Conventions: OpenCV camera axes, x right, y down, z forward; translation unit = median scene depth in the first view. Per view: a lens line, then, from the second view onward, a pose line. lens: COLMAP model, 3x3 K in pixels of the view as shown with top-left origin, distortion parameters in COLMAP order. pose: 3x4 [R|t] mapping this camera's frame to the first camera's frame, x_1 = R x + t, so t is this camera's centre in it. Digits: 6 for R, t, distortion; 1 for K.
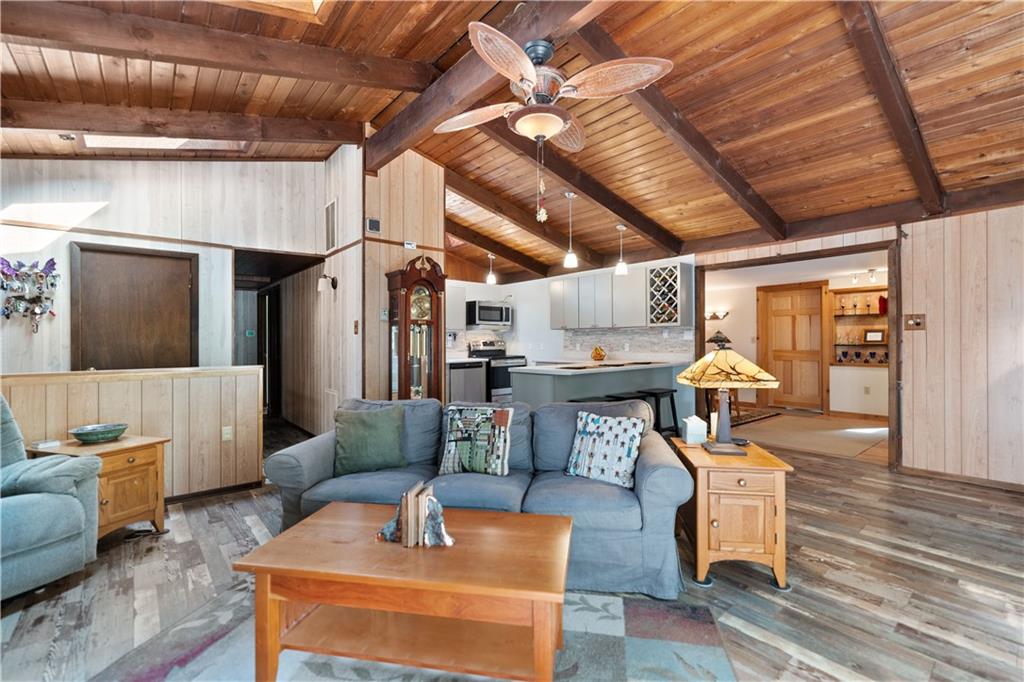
lens RADIAL K [[453.6, 0, 509.9], [0, 453.6, 338.9], [0, 0, 1]] dist [-0.001227, -0.000006]
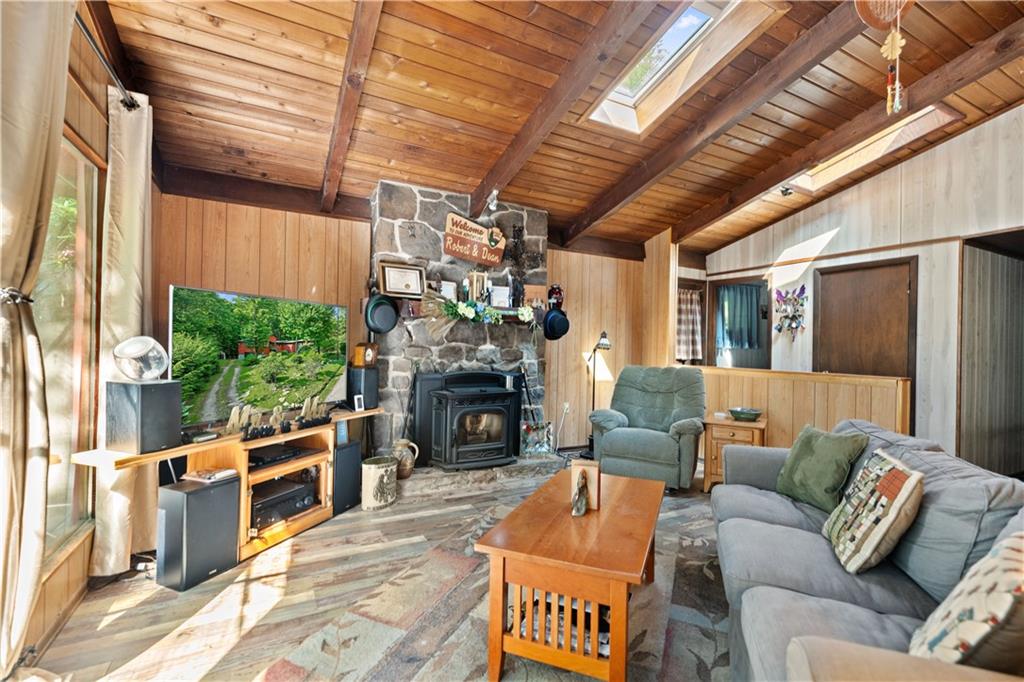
lens RADIAL K [[453.6, 0, 512.9], [0, 453.6, 343.4], [0, 0, 1]] dist [-0.001227, -0.000006]
pose [[-0.211560, -0.004561, -0.977354, 0.454408], [-0.018455, 0.999829, -0.000671, 0.008217], [0.977191, 0.017895, -0.211608, 0.475335]]
